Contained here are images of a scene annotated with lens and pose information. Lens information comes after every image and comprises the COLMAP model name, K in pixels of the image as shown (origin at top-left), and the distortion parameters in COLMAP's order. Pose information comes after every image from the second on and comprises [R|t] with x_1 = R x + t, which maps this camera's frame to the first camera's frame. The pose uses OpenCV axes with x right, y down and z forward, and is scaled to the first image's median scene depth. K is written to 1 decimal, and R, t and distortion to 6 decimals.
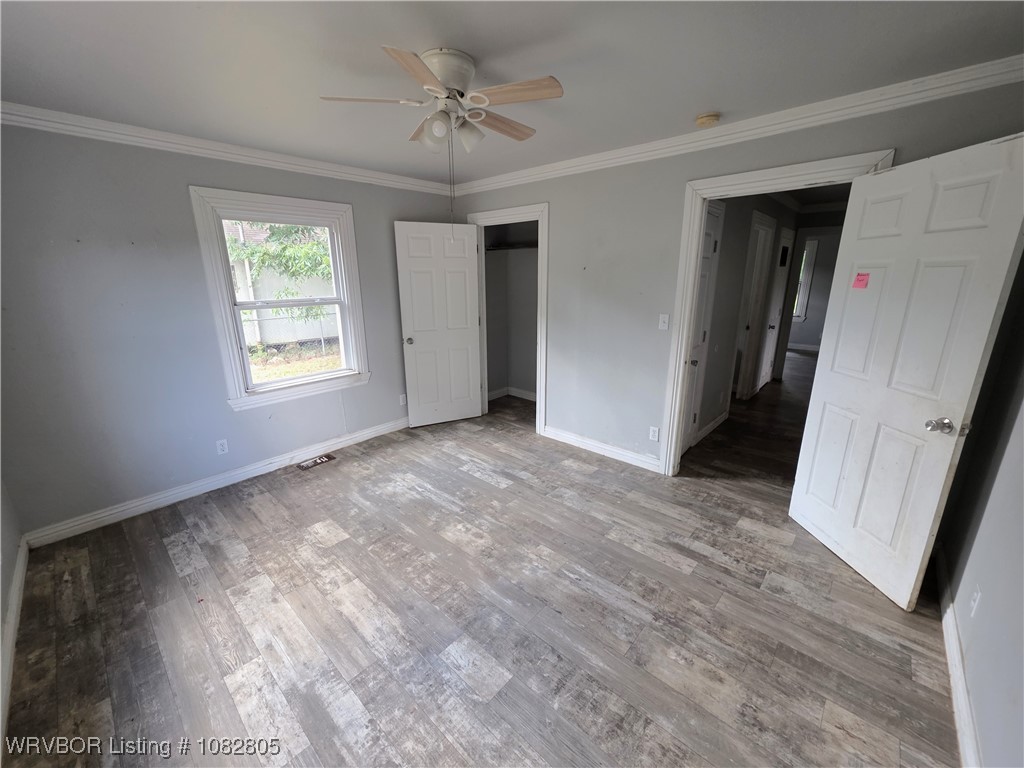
lens RADIAL K [[408.3, 0, 512.4], [0, 408.3, 376.6], [0, 0, 1]] dist [0.002374, 0.000373]
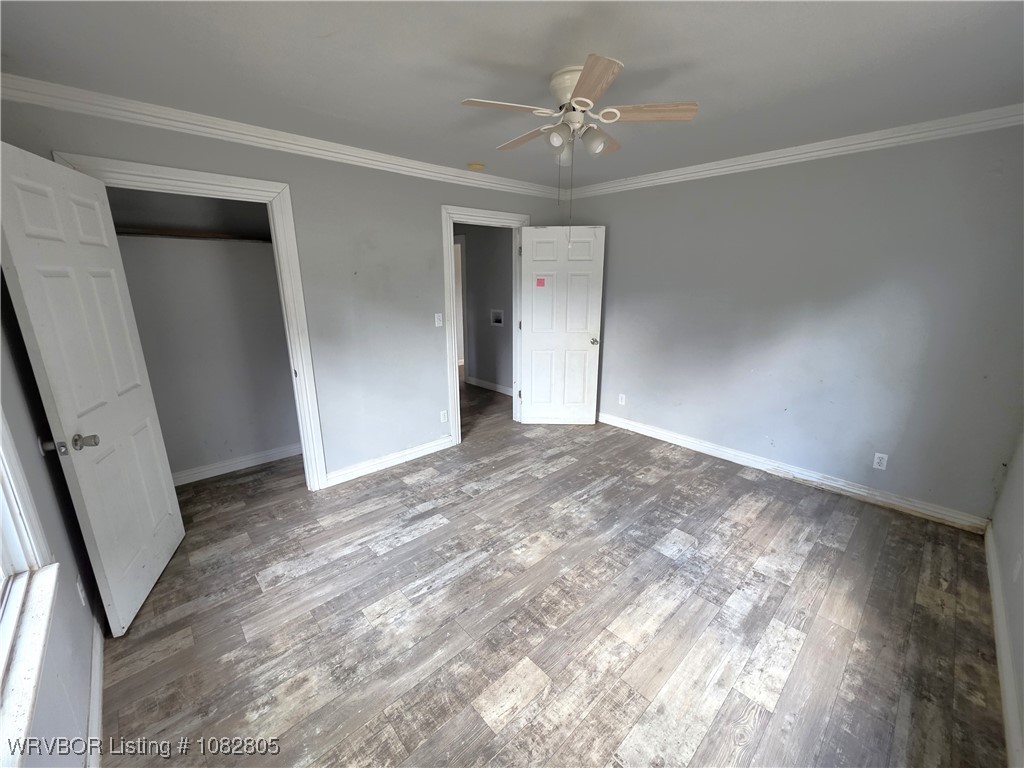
lens RADIAL K [[405.5, 0, 507.4], [0, 405.5, 389.1], [0, 0, 1]] dist [0.000217, -0.000403]
pose [[0.094441, -0.259660, 0.961071, -0.872460], [0.247243, 0.941258, 0.230011, -0.184574], [-0.964340, 0.215896, 0.153092, 0.768761]]
